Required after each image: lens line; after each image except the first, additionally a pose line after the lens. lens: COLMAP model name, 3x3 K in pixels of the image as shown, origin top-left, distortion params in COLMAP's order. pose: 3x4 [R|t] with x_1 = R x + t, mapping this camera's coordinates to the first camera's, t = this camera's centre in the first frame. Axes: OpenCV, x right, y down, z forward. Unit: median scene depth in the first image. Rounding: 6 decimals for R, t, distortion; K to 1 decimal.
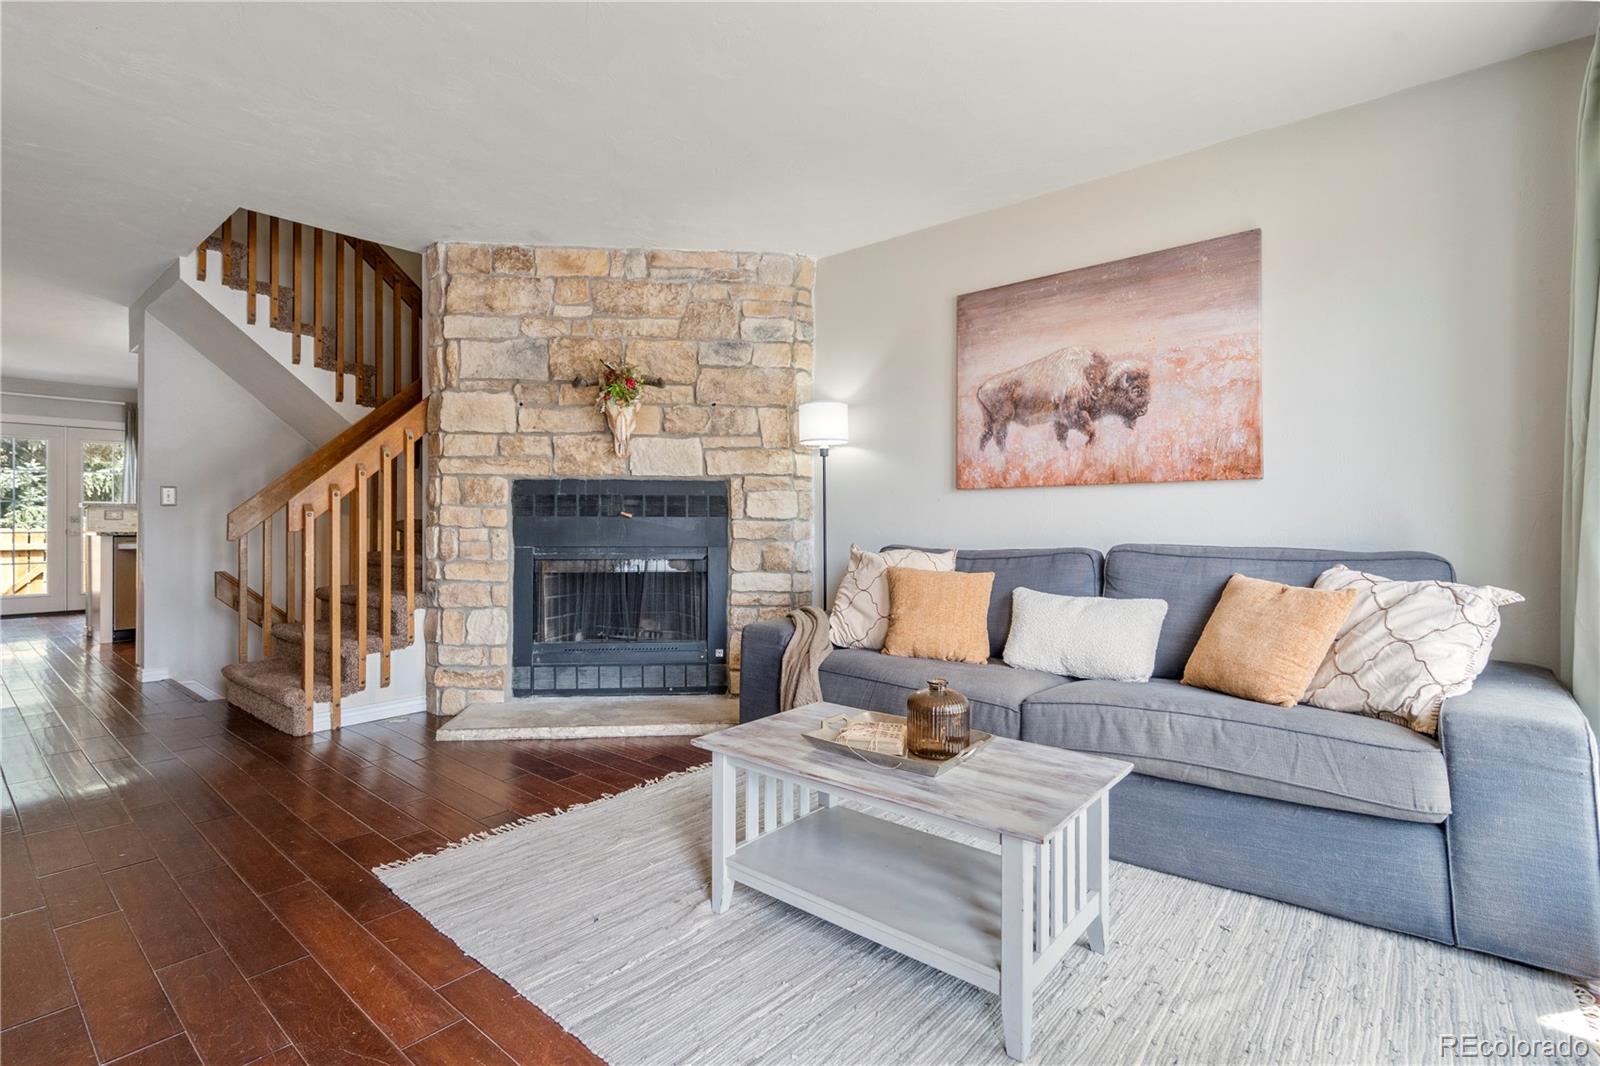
lens RADIAL K [[751.8, 0, 792.5], [0, 751.8, 527.8], [0, 0, 1]] dist [-0.002107, 0.000214]
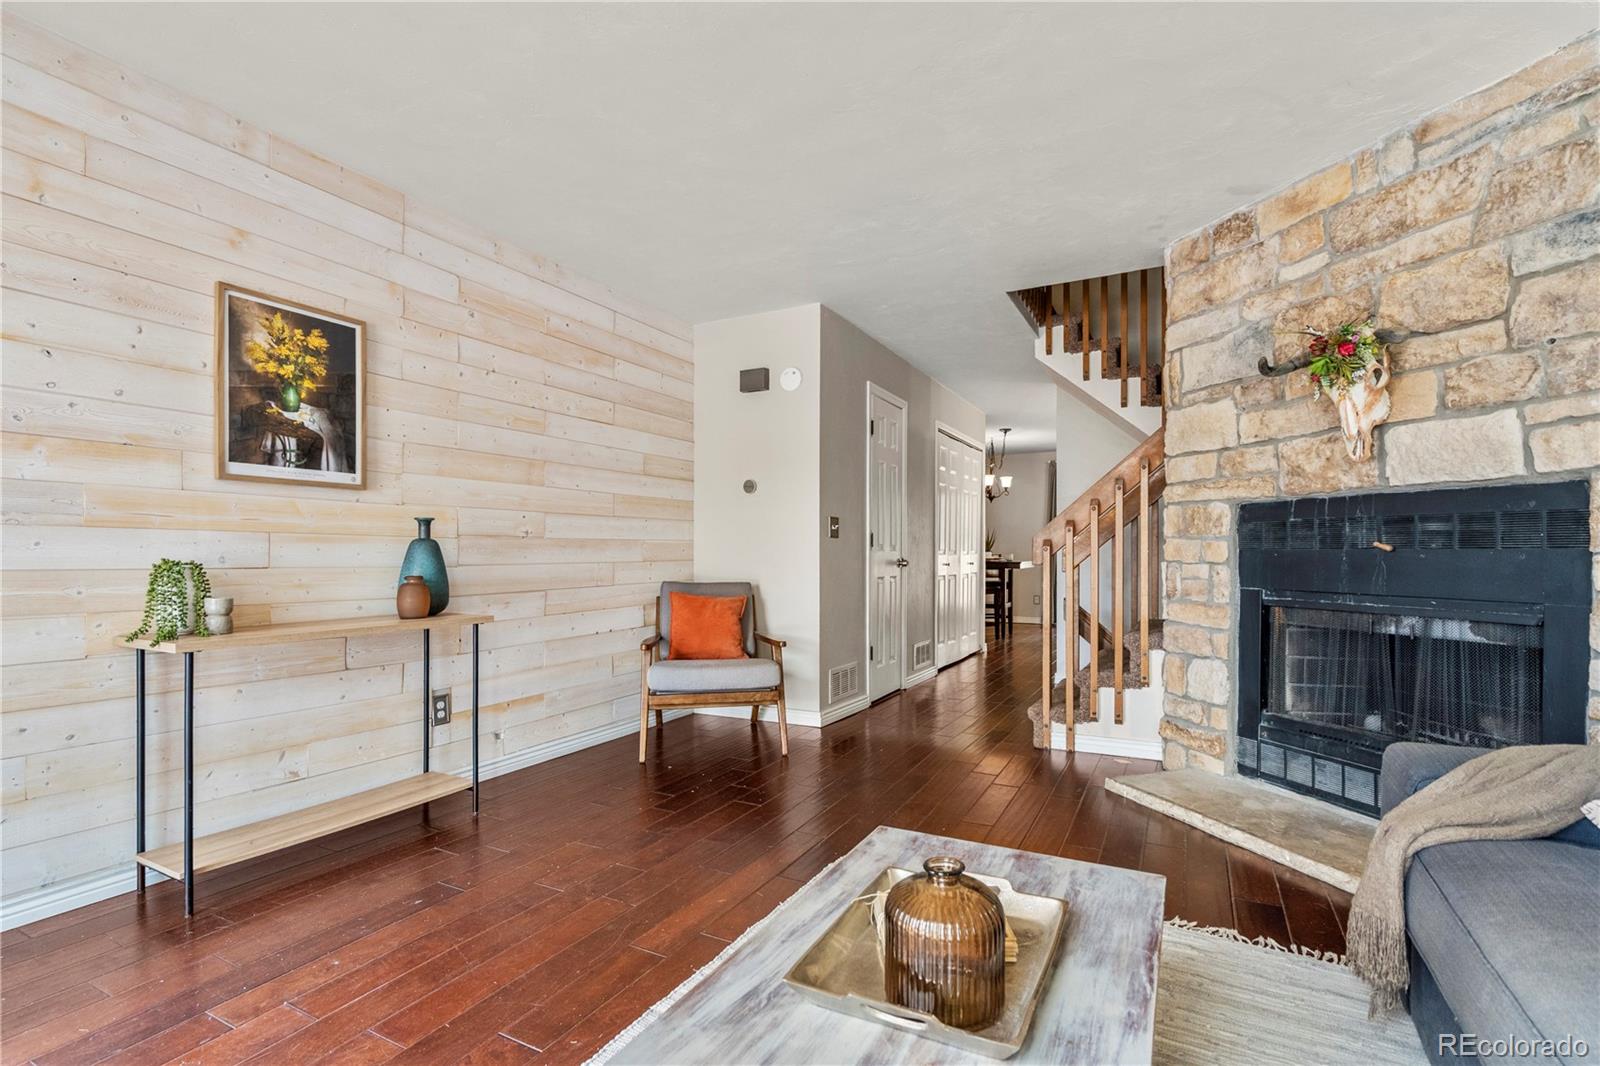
lens RADIAL K [[751.1, 0, 806.5], [0, 751.1, 569.7], [0, 0, 1]] dist [-0.003247, 0.000875]
pose [[0.220246, 0.020618, -0.975226, 0.315603], [-0.011576, 0.999761, 0.018523, -0.003543], [0.975376, 0.007209, 0.220432, 0.372946]]
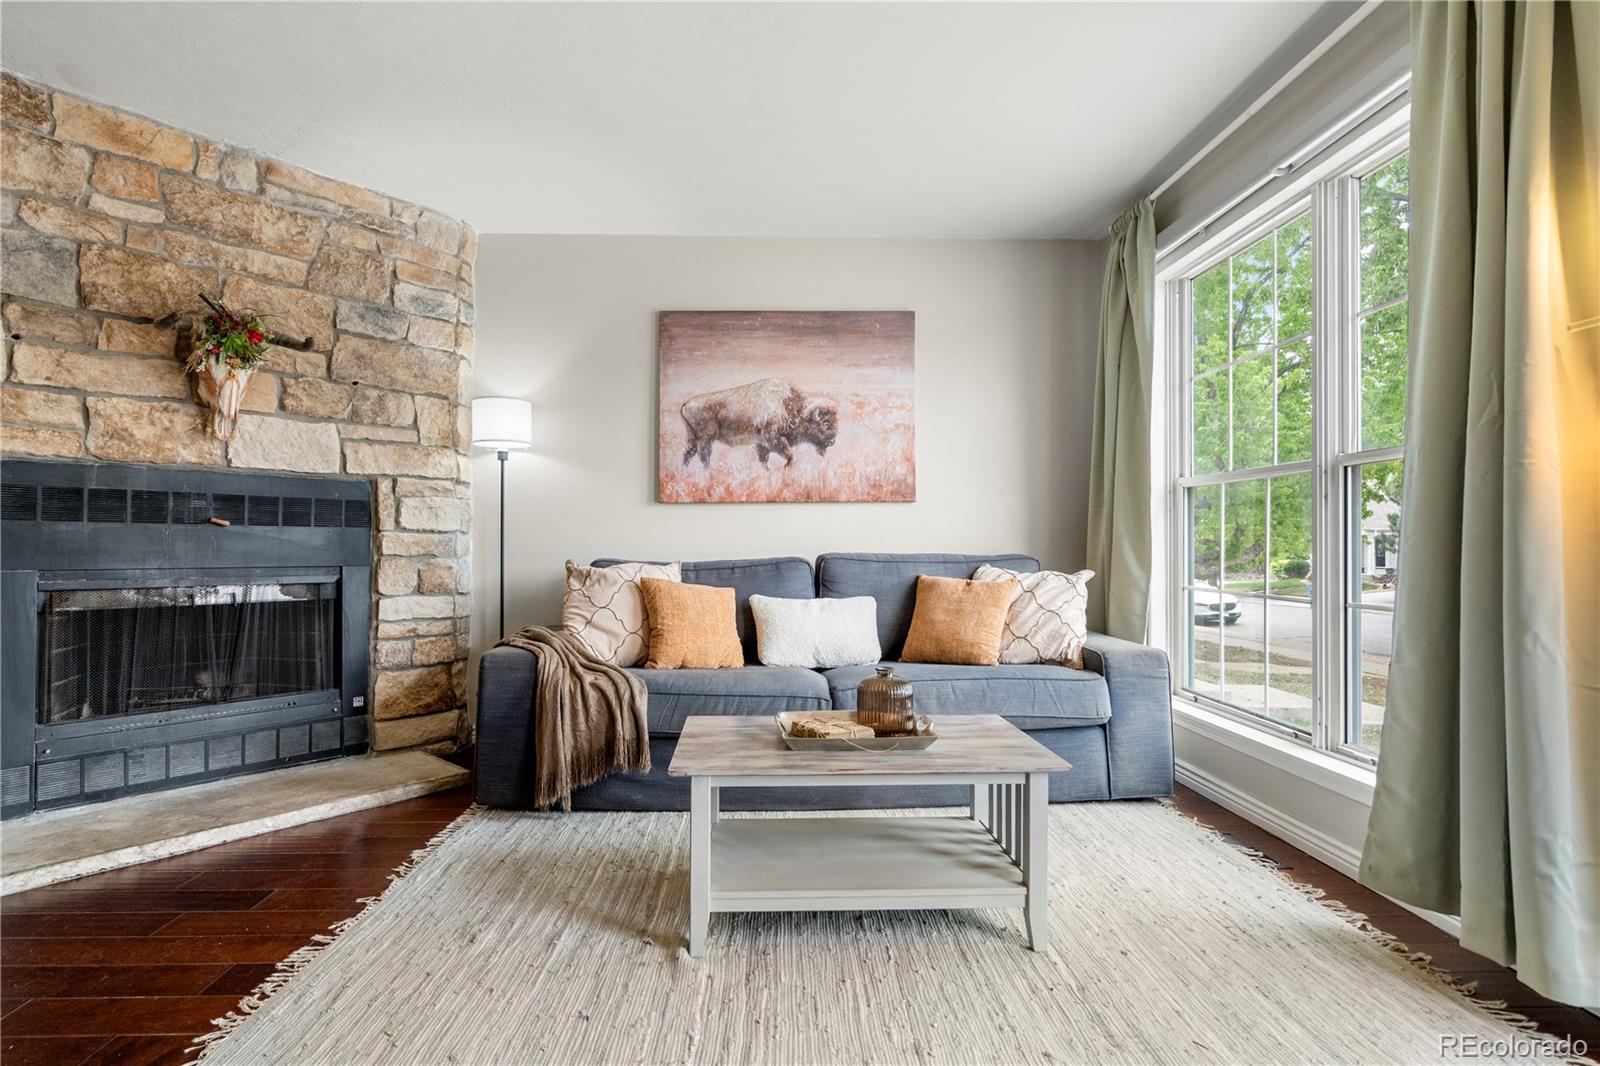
lens RADIAL K [[753.1, 0, 779.2], [0, 753.1, 550.2], [0, 0, 1]] dist [0.000240, 0.000673]
pose [[0.741963, -0.004198, 0.670428, -0.312653], [0.007405, 0.999971, -0.001934, 0.014474], [-0.670400, 0.006399, 0.741972, 0.131614]]
